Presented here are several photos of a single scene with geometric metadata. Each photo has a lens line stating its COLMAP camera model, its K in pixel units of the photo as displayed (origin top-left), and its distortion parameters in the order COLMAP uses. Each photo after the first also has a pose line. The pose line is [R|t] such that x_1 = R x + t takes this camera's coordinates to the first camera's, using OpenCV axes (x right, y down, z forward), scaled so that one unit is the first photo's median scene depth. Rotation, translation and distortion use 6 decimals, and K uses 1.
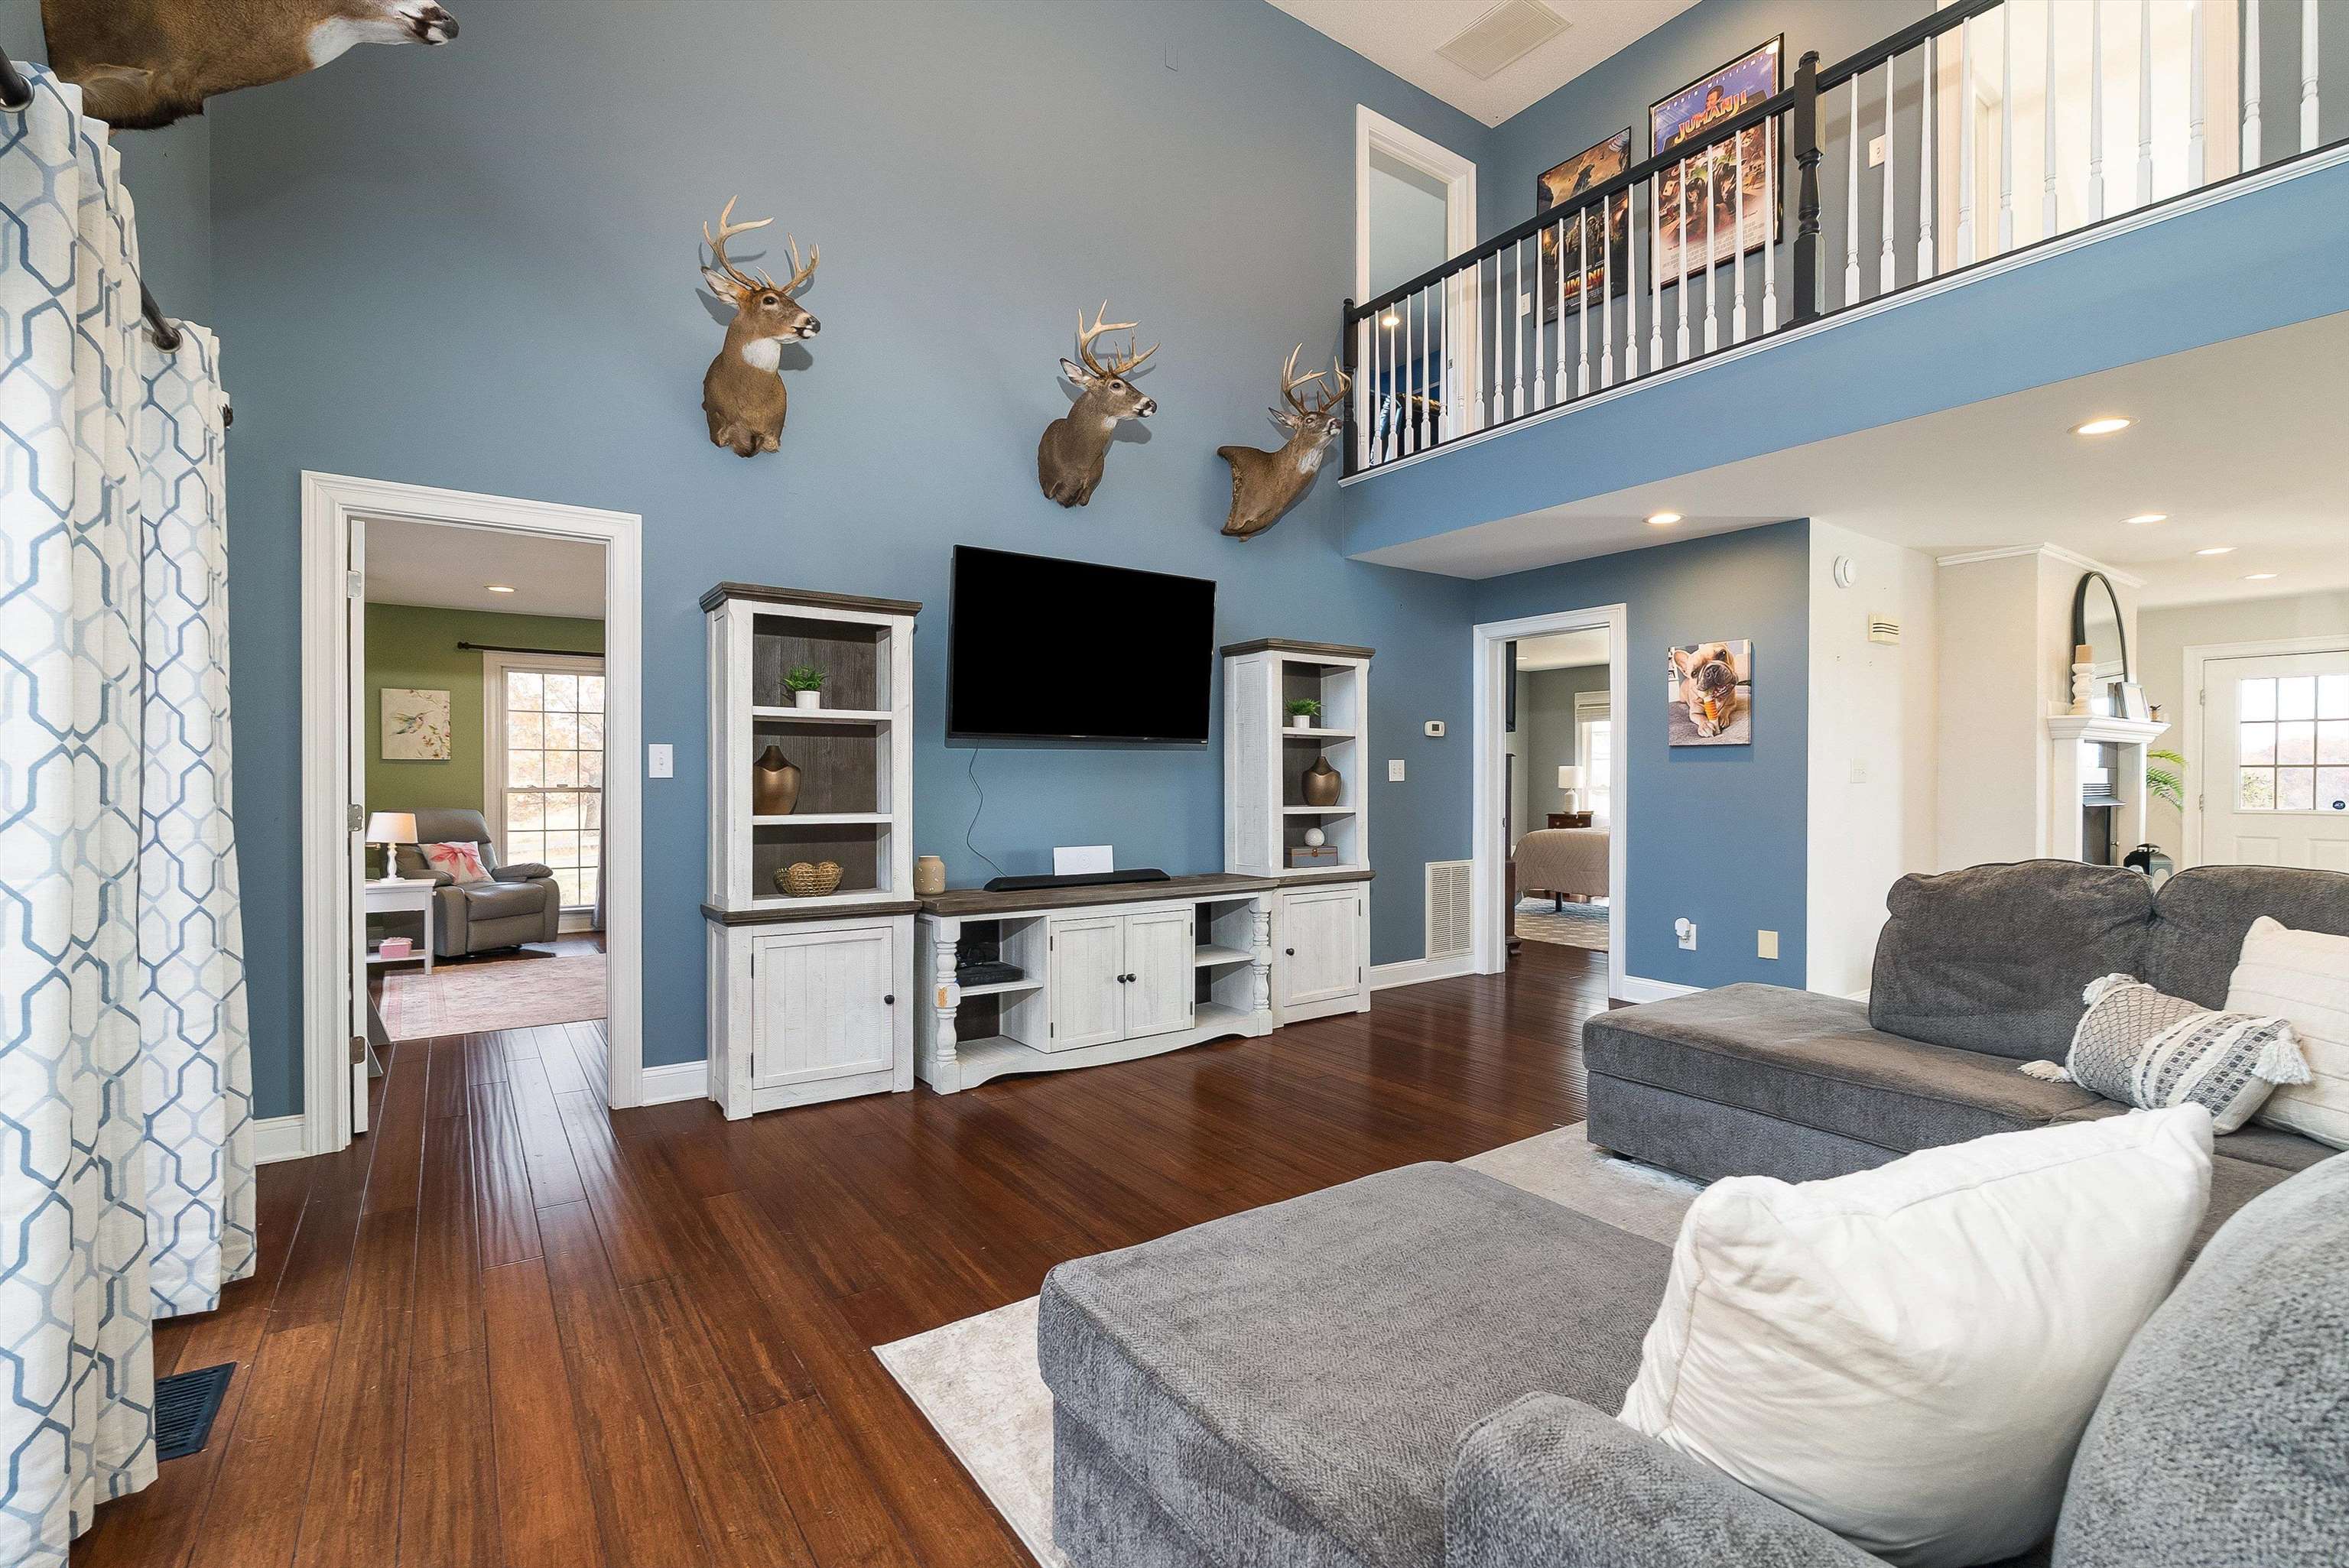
lens RADIAL K [[1072.7, 0, 1184.5], [0, 1072.7, 782.4], [0, 0, 1]] dist [-0.000995, 0.000886]
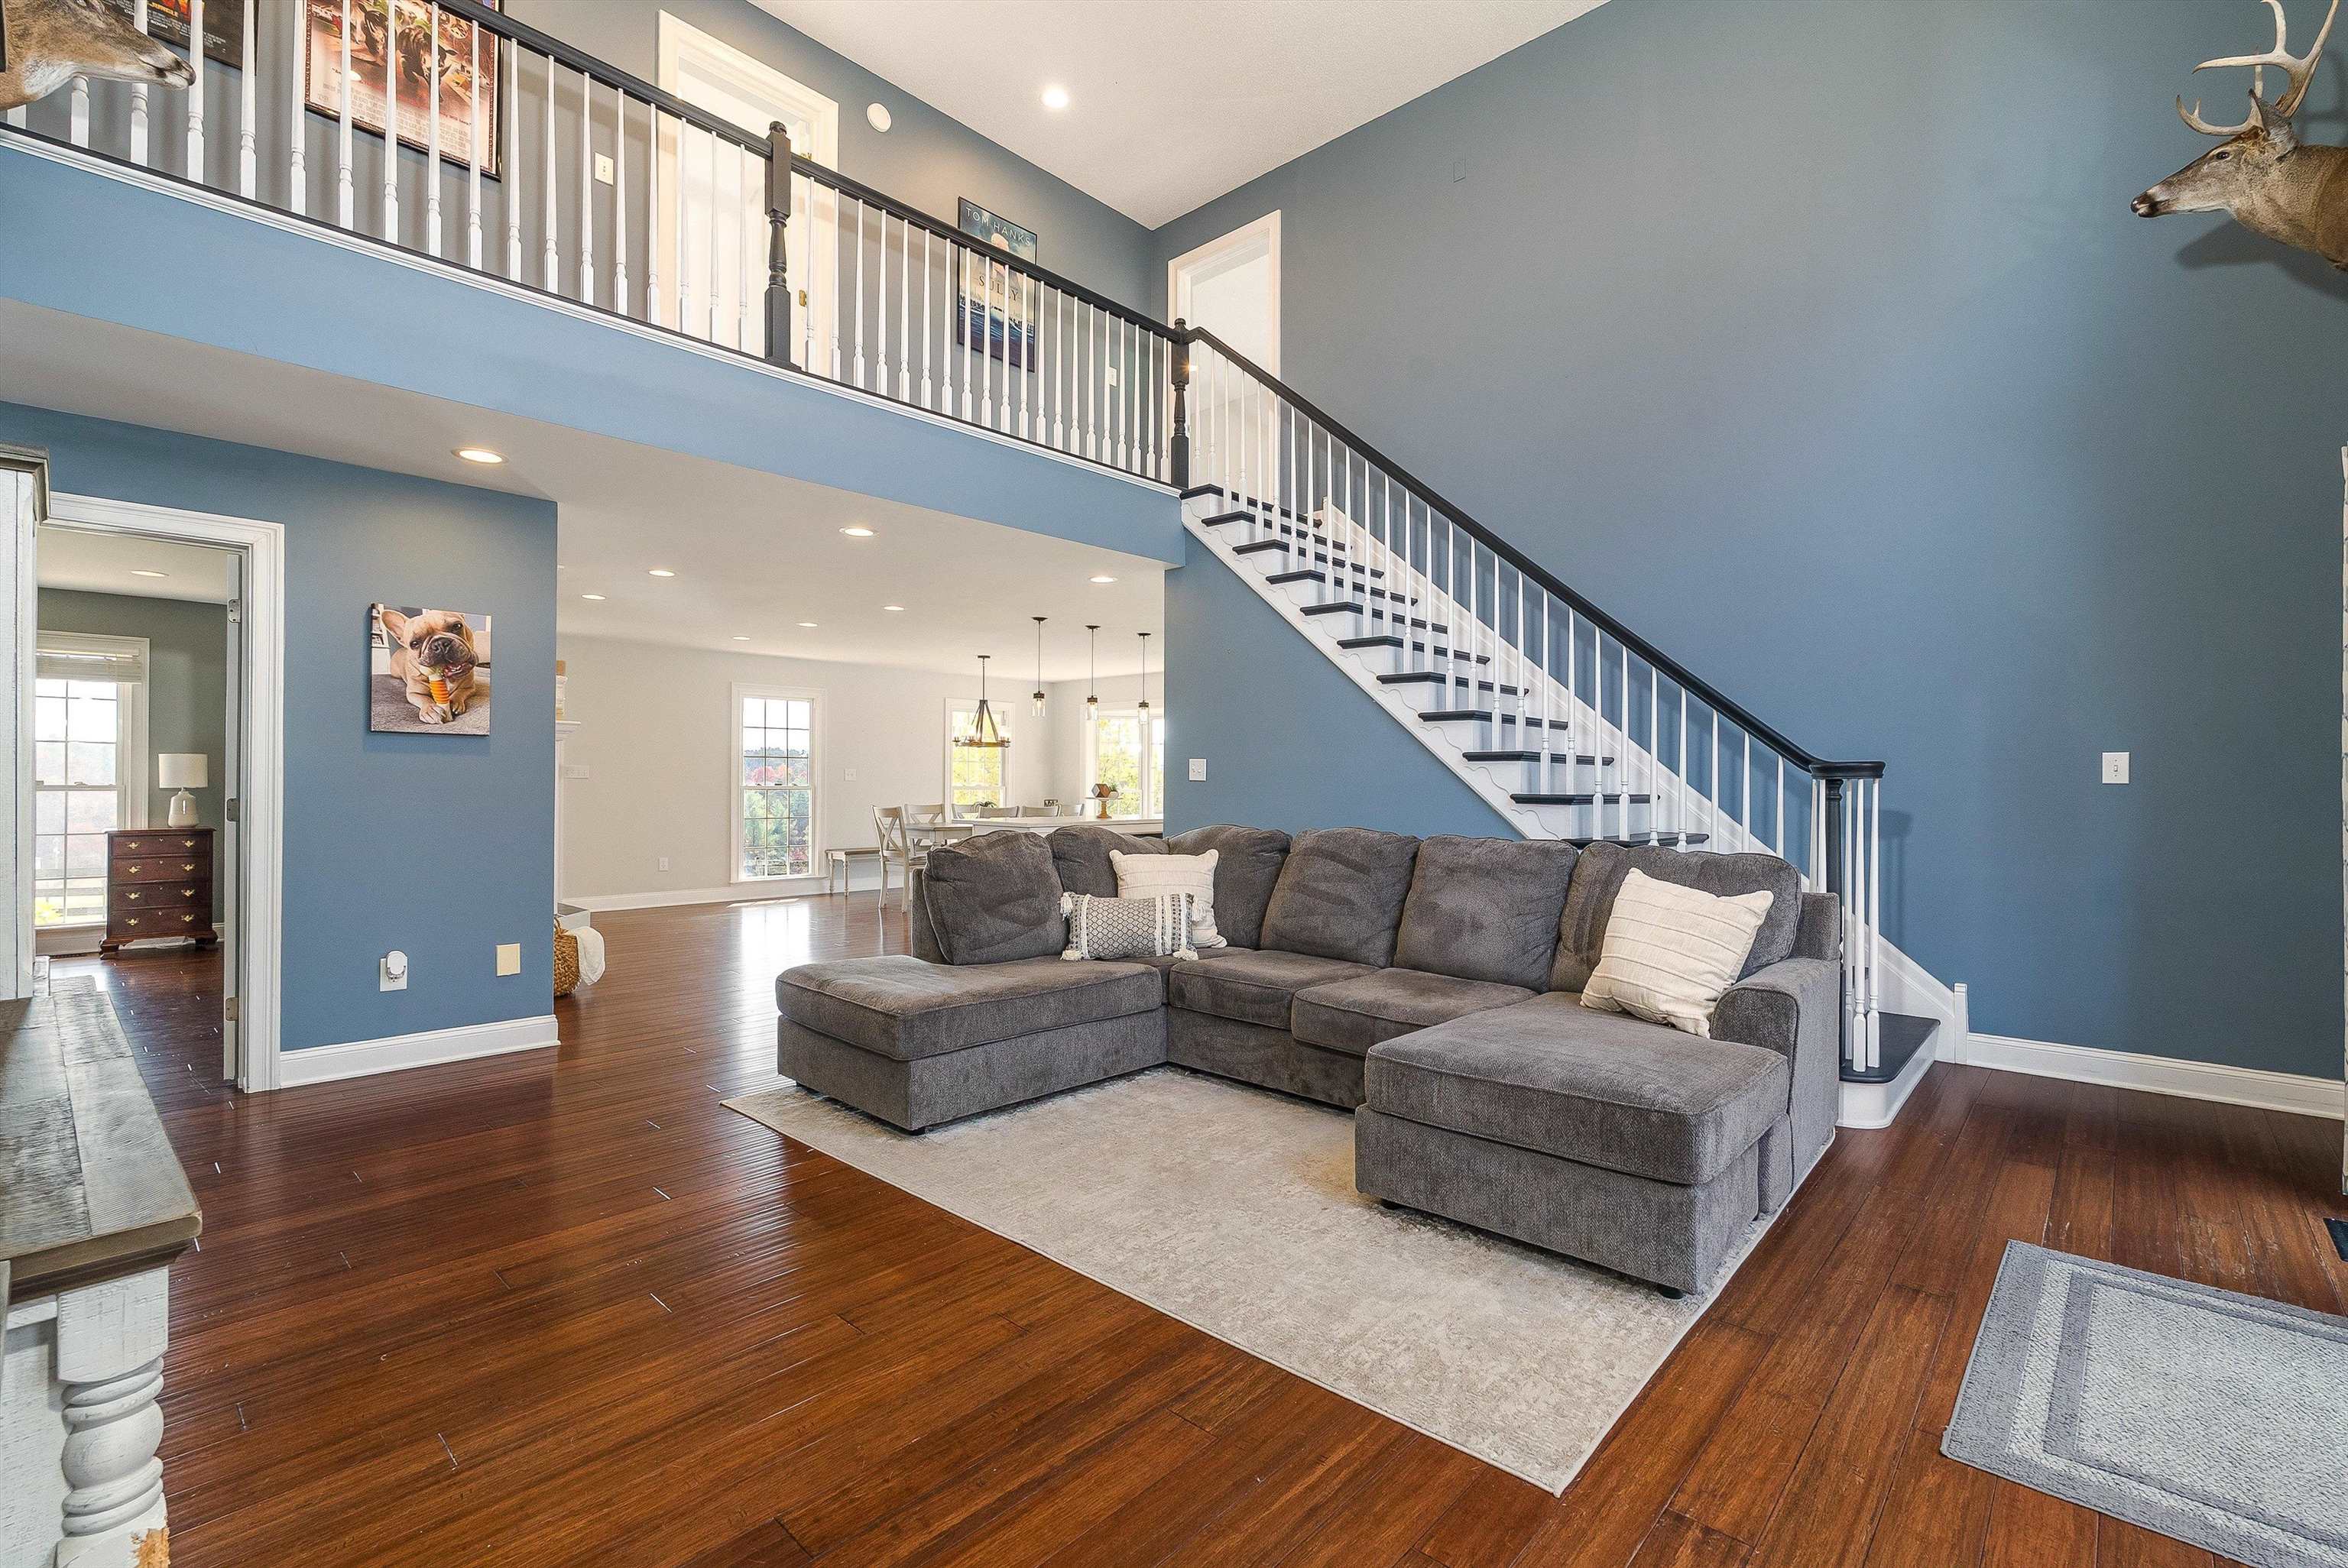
lens RADIAL K [[1072.2, 0, 1166.1], [0, 1072.2, 769.2], [0, 0, 1]] dist [-0.000995, 0.000886]
pose [[-0.227139, 0.005823, 0.973845, -0.443684], [-0.002266, 0.999976, -0.006507, -0.003412], [-0.973860, -0.003684, -0.227120, 0.647908]]
